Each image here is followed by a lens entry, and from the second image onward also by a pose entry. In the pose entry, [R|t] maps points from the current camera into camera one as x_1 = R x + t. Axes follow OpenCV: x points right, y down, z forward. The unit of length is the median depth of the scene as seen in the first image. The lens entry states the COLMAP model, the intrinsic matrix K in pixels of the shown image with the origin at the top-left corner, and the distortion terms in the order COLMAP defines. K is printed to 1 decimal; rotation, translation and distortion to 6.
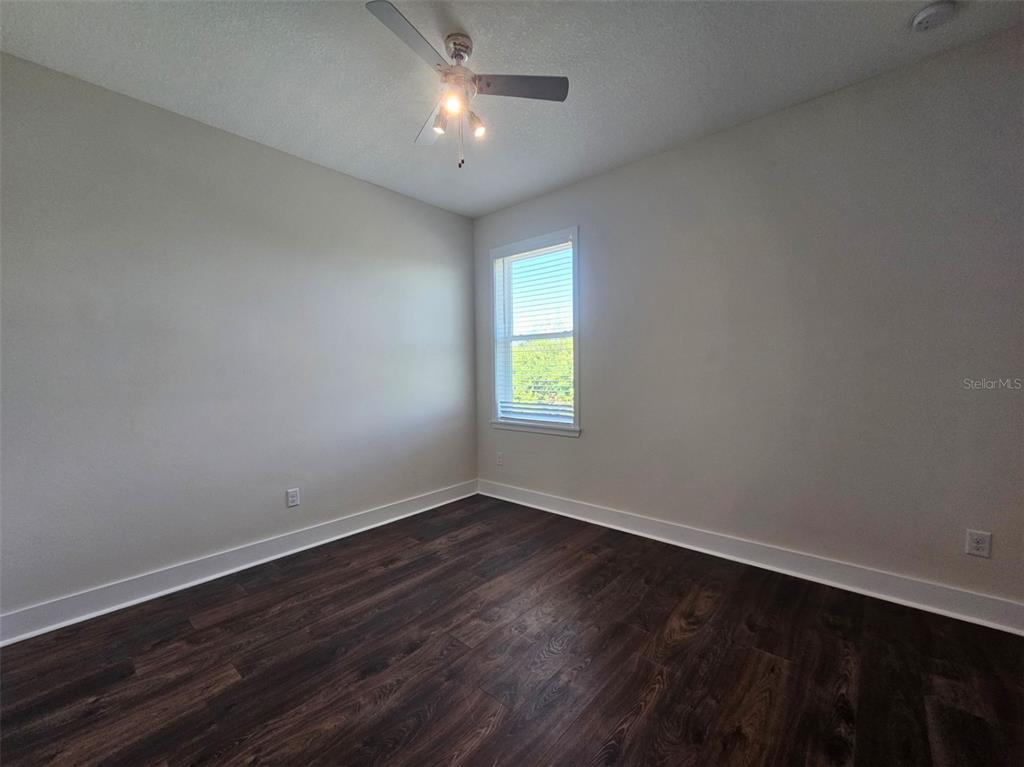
lens RADIAL K [[424.7, 0, 515.4], [0, 424.7, 384.1], [0, 0, 1]] dist [0.001472, 0.000943]
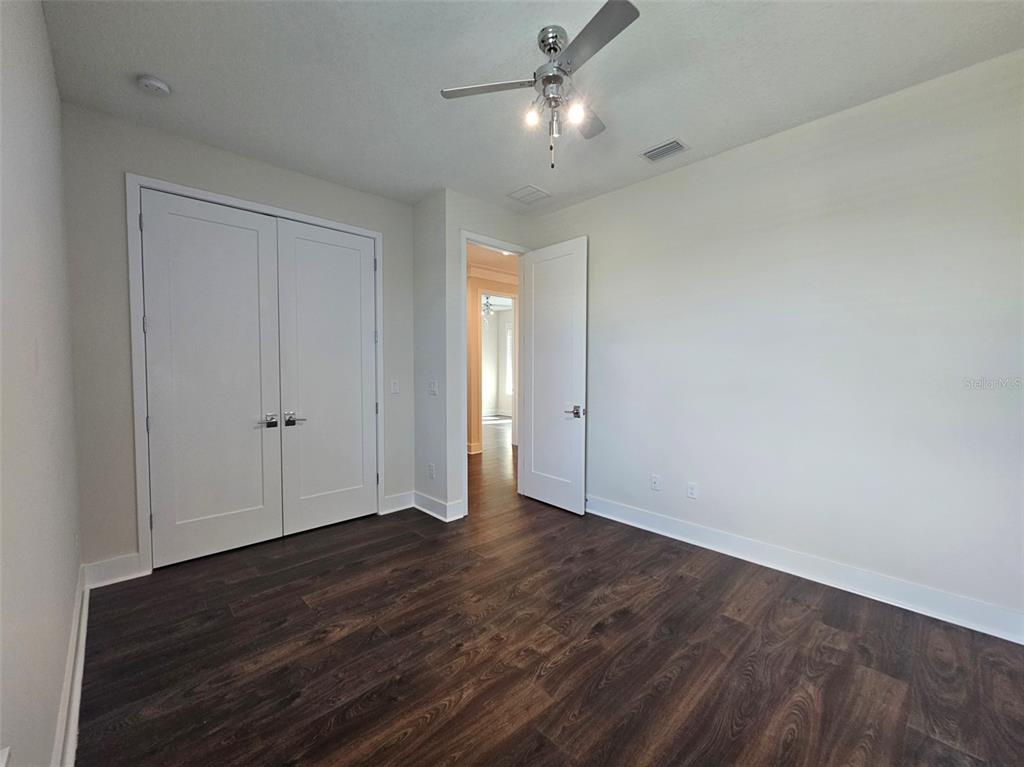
lens RADIAL K [[424.7, 0, 515.4], [0, 424.7, 384.1], [0, 0, 1]] dist [0.001472, 0.000943]
pose [[-0.996221, 0.008604, 0.086423, -0.132472], [0.015256, 0.996945, 0.076607, -0.097320], [-0.085500, 0.077636, -0.993309, 2.141351]]
